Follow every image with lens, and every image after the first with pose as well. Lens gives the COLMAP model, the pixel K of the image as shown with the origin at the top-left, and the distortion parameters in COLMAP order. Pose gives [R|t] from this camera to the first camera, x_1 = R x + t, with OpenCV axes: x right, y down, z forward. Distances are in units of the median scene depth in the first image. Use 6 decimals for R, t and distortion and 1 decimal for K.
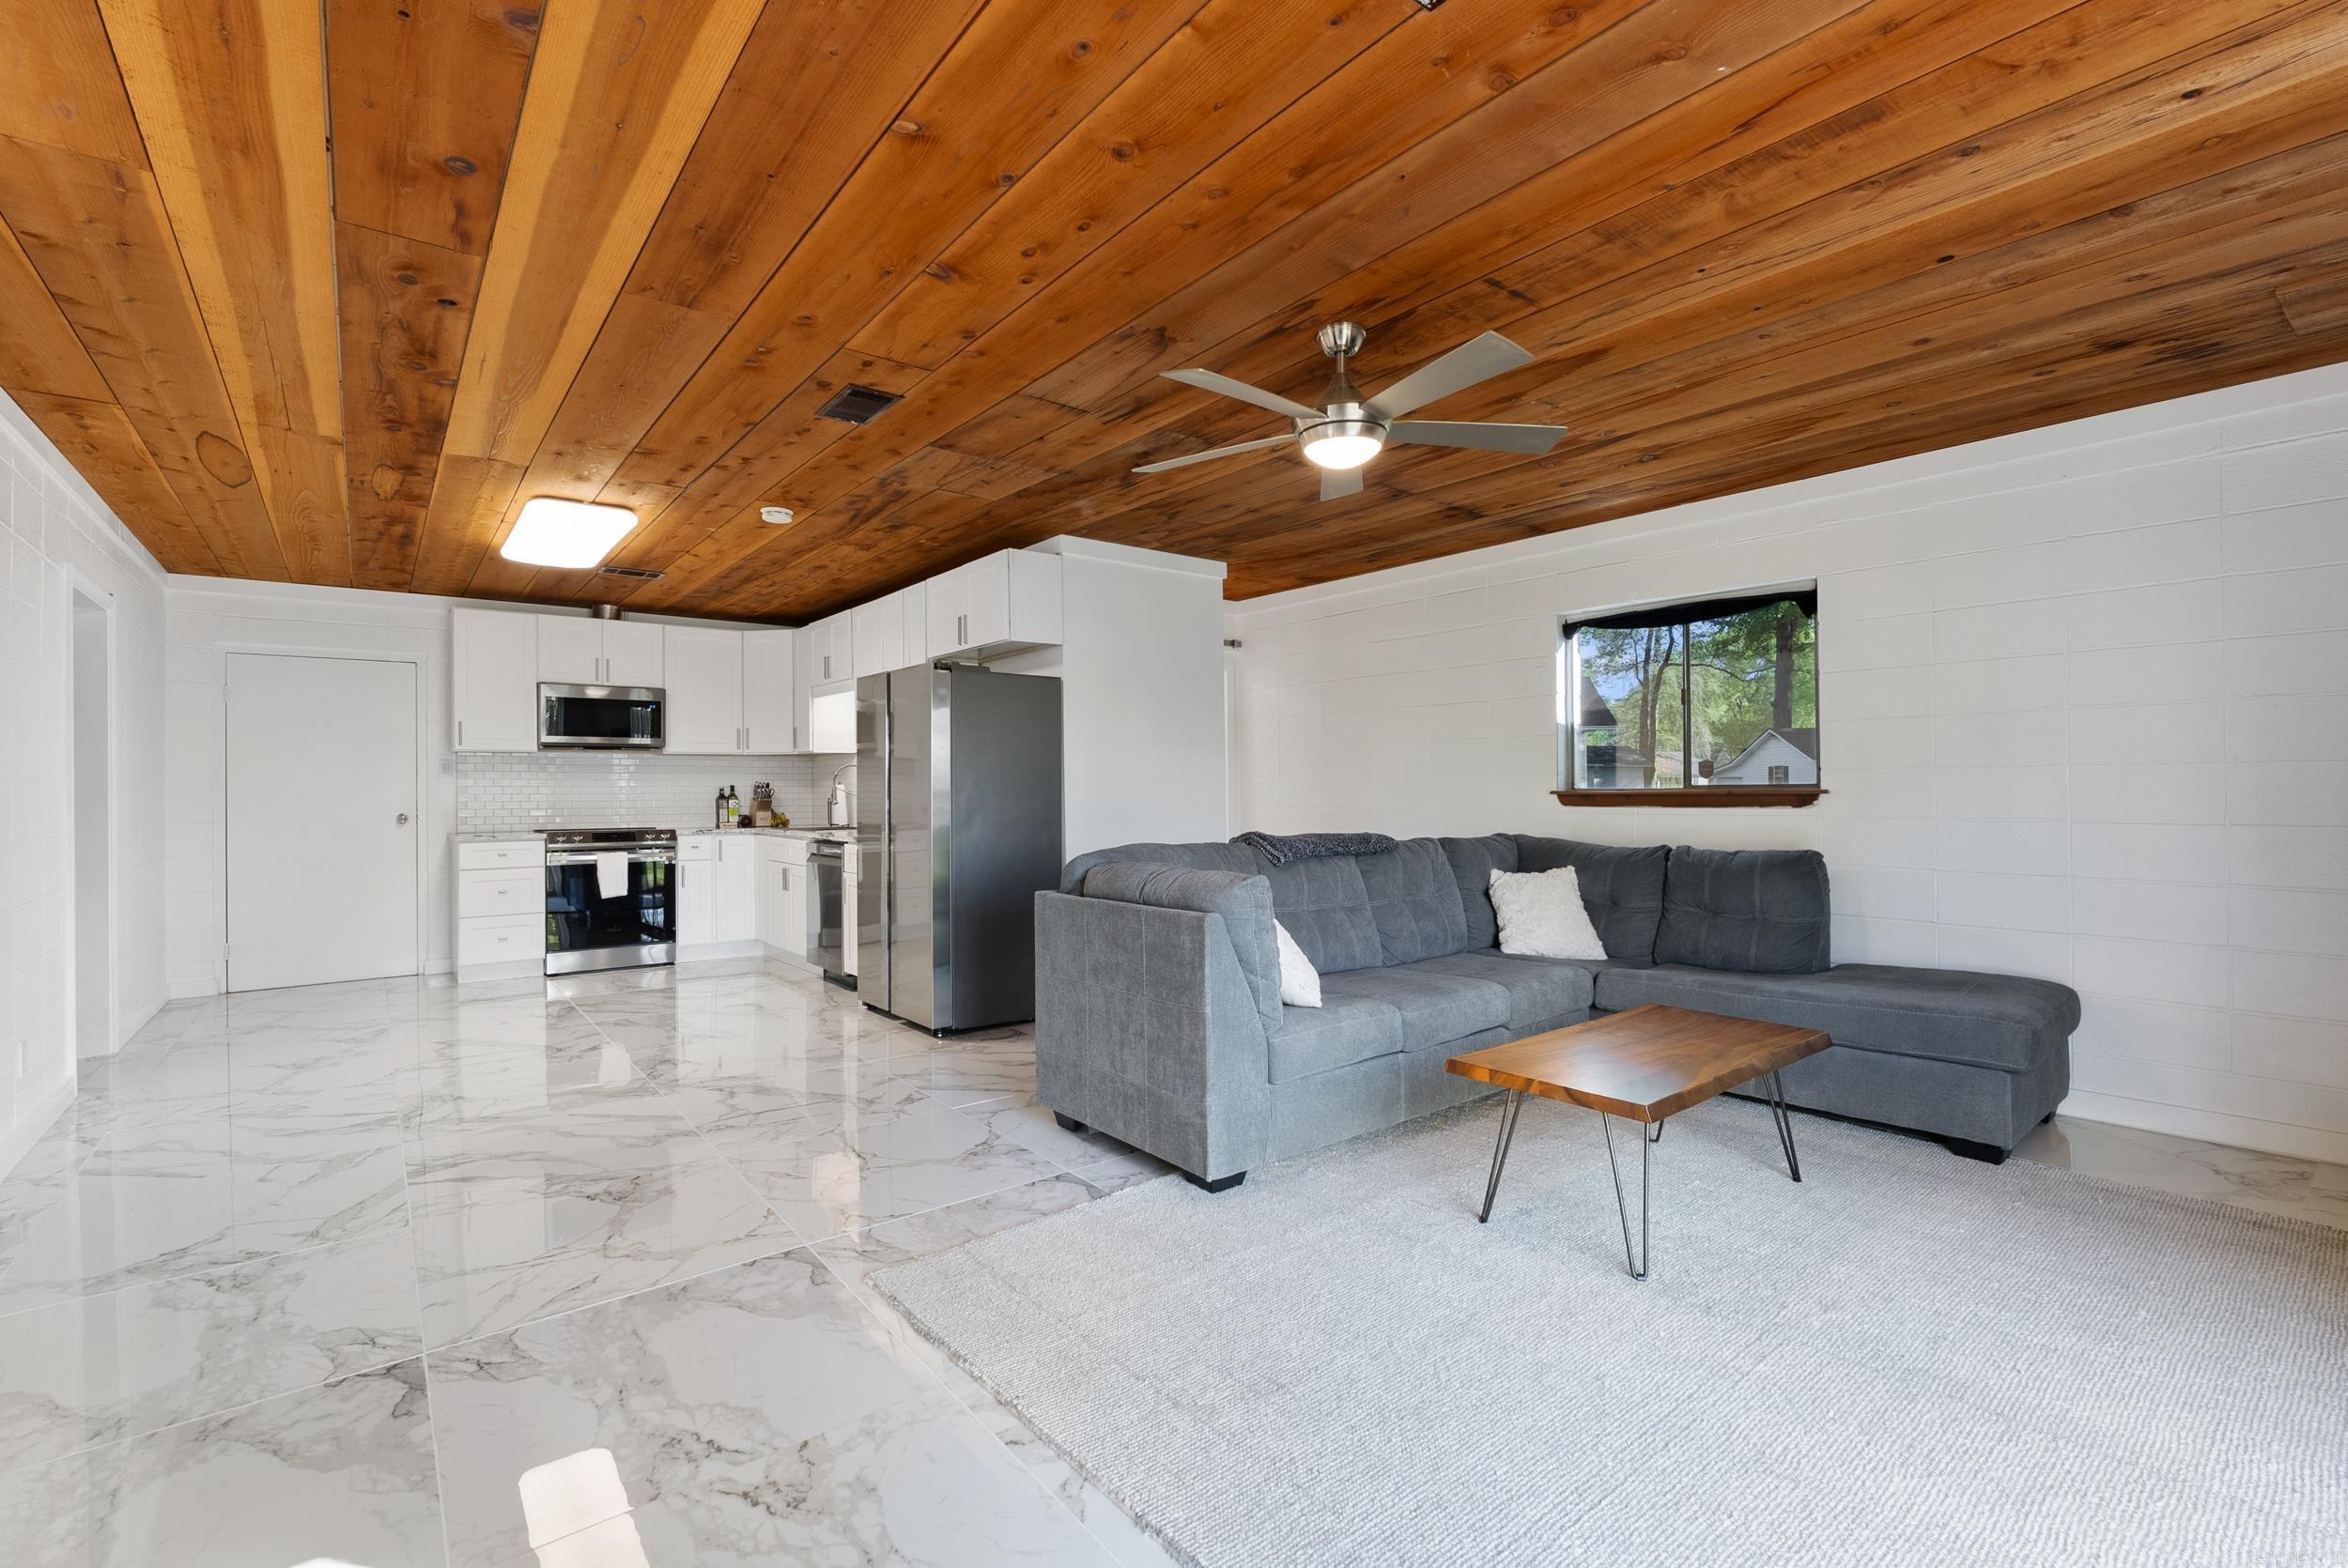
lens RADIAL K [[1031.0, 0, 1177.0], [0, 1031.0, 783.1], [0, 0, 1]] dist [-0.004731, -0.000219]
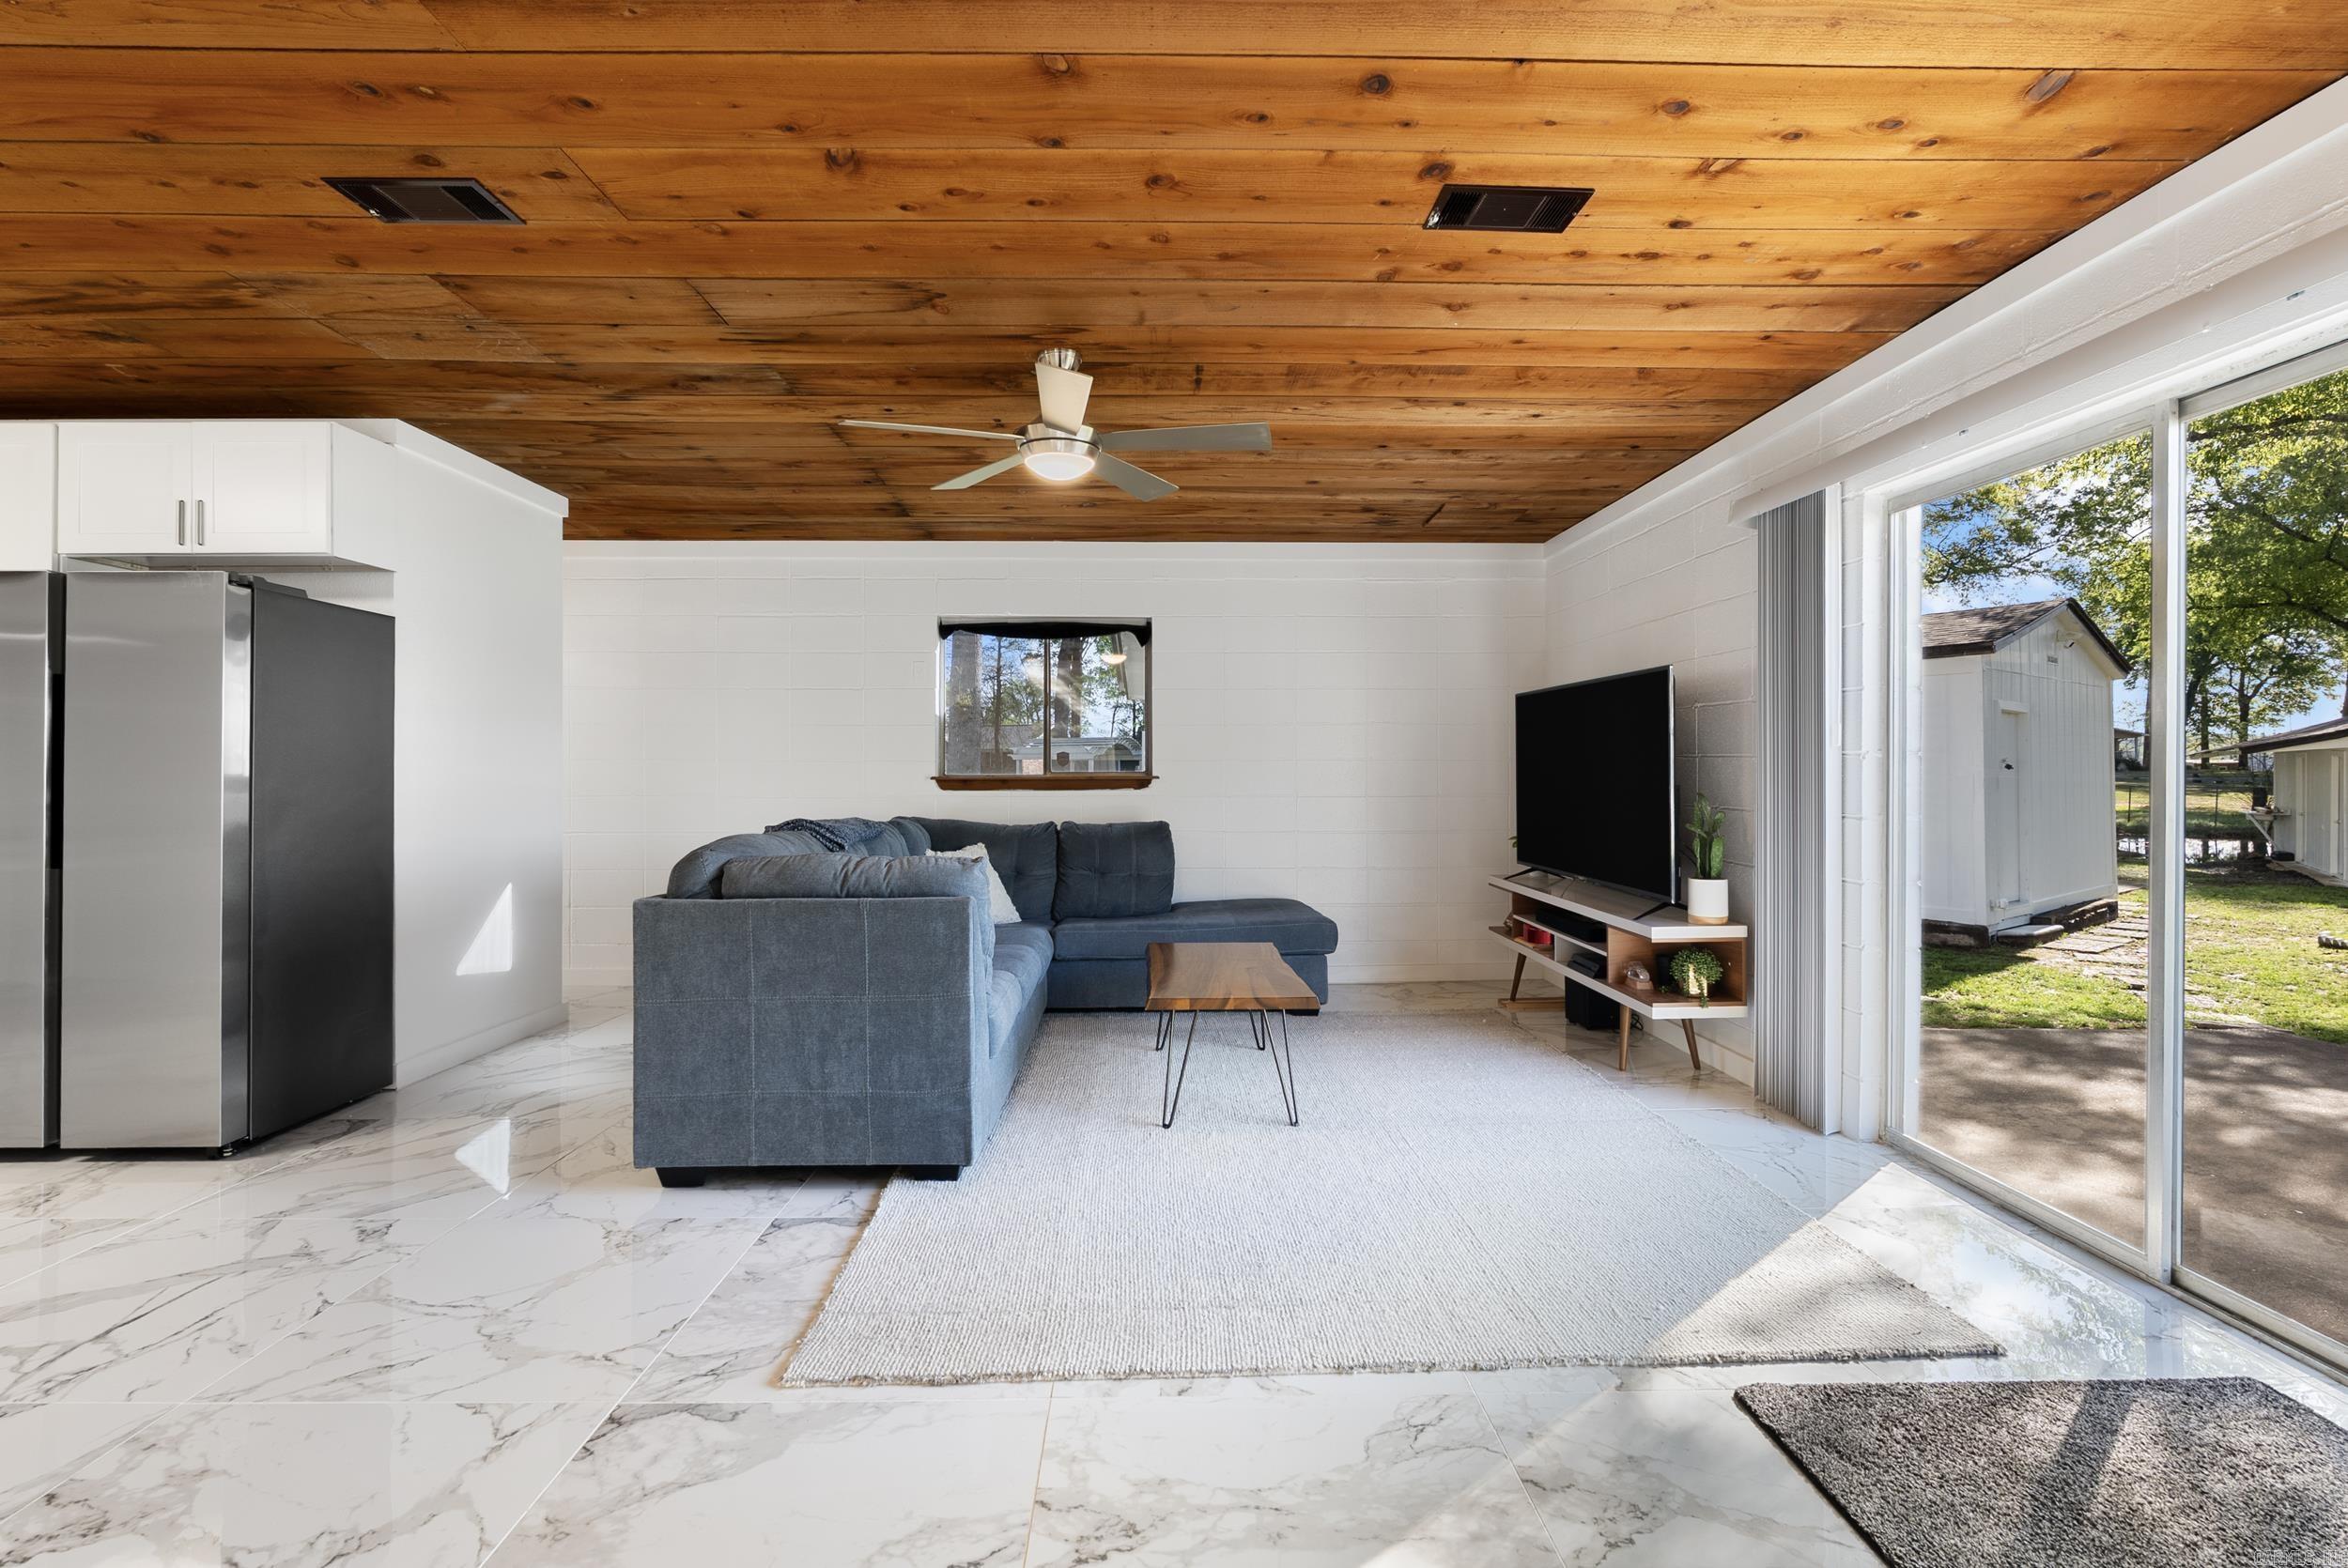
lens RADIAL K [[1039.5, 0, 1176.3], [0, 1039.5, 764.9], [0, 0, 1]] dist [-0.005401, -0.000125]
pose [[0.604838, 0.011738, 0.796262, -0.395707], [-0.006447, 0.999931, -0.009843, 0.004964], [-0.796323, 0.000820, 0.604871, 0.142436]]
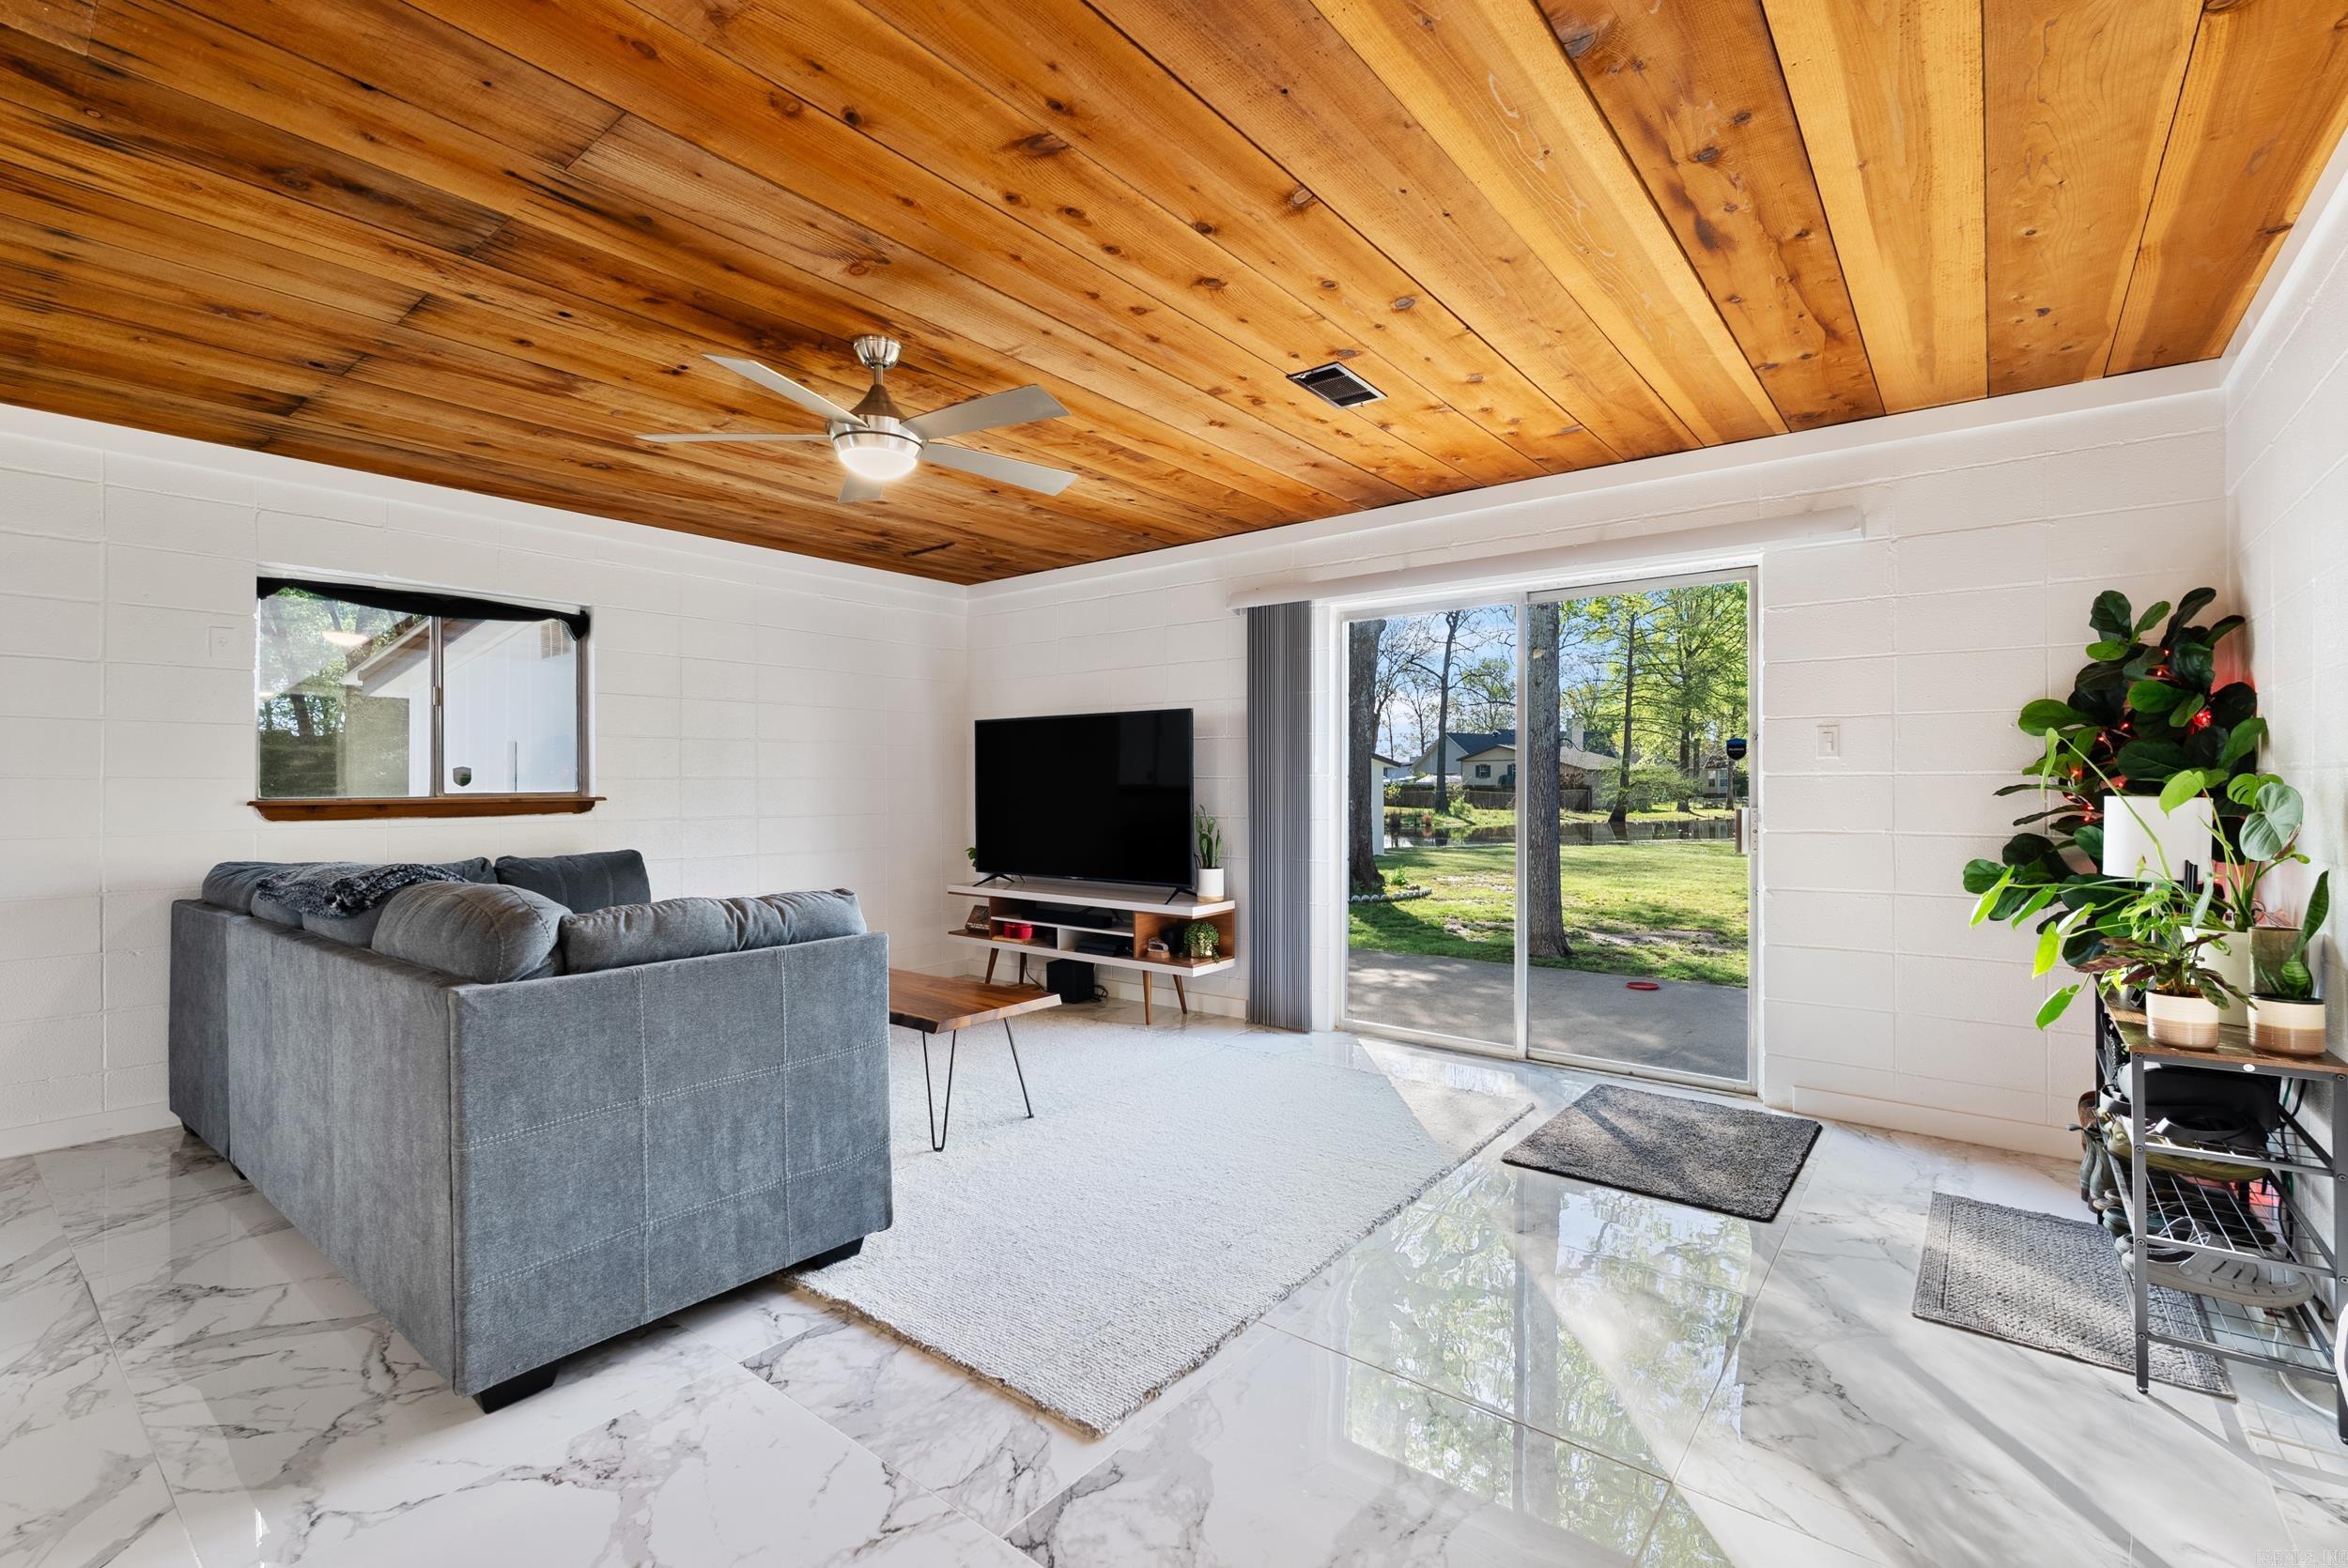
lens RADIAL K [[1031.0, 0, 1177.0], [0, 1031.0, 783.1], [0, 0, 1]] dist [-0.004731, -0.000219]
pose [[-0.225863, 0.011177, 0.974095, -0.551170], [0.002846, 0.999937, -0.010814, 0.004837], [-0.974155, 0.000330, -0.225881, 0.580723]]
